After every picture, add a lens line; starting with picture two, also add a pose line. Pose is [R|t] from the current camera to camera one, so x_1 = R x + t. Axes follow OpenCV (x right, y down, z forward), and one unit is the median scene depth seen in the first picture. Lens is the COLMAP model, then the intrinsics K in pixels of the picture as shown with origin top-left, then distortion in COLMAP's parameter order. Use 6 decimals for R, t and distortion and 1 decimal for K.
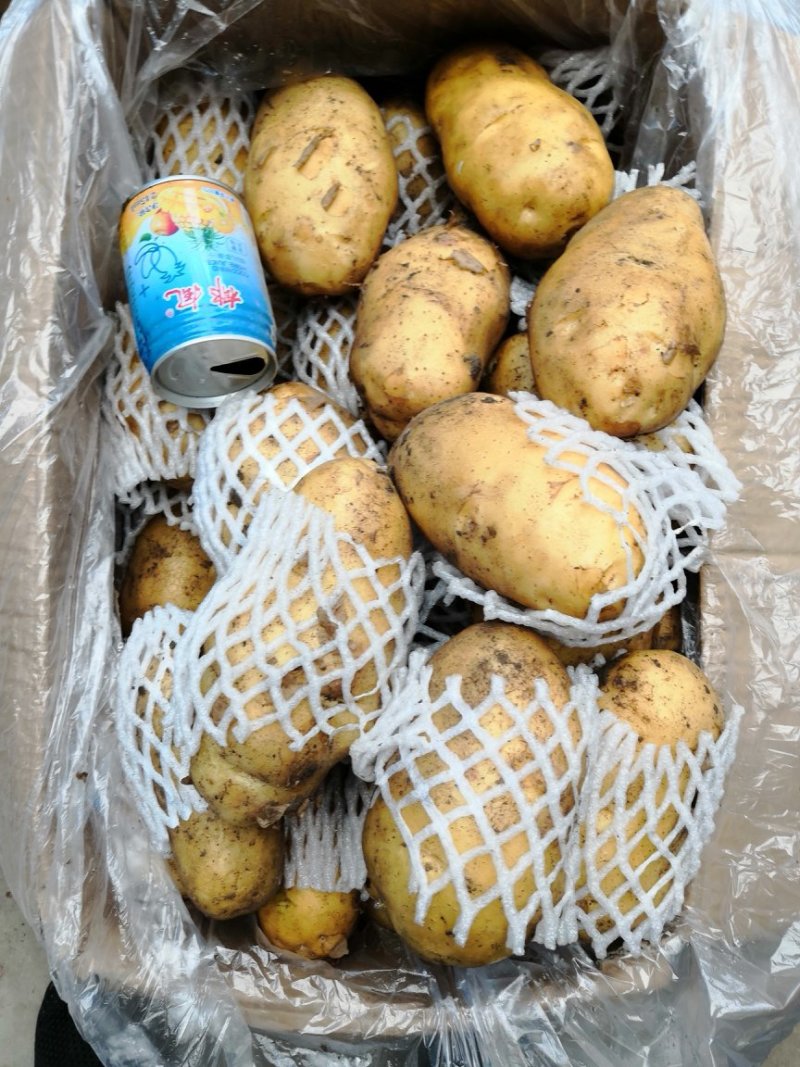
lens RADIAL K [[864.9, 0, 396.4], [0, 864.9, 537.2], [0, 0, 1]] dist [-0.027811, 0.023118]
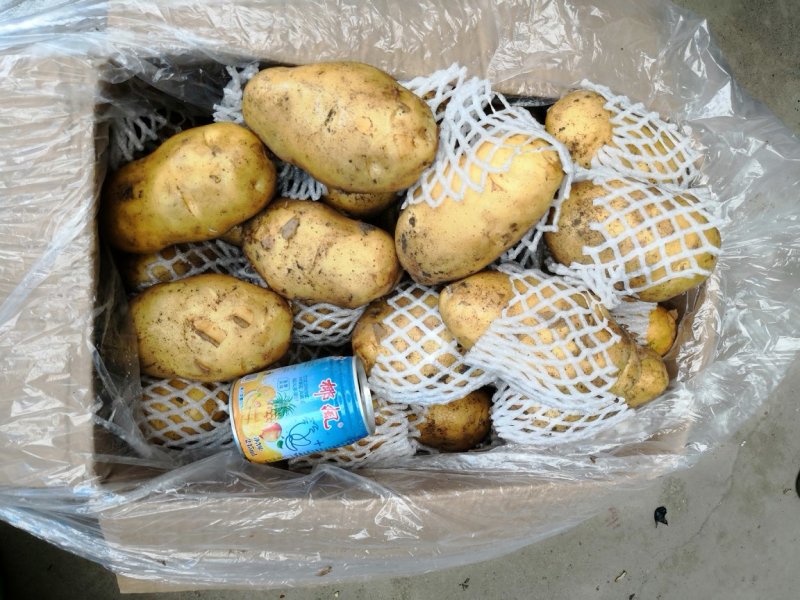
lens RADIAL K [[648.5, 0, 394.8], [0, 648.5, 302.8], [0, 0, 1]] dist [-0.027811, 0.023118]
pose [[0.018754, -0.998494, -0.051559, 0.017842], [0.955049, 0.002630, 0.296437, -0.509613], [-0.295855, -0.054801, 0.953660, -0.128124]]
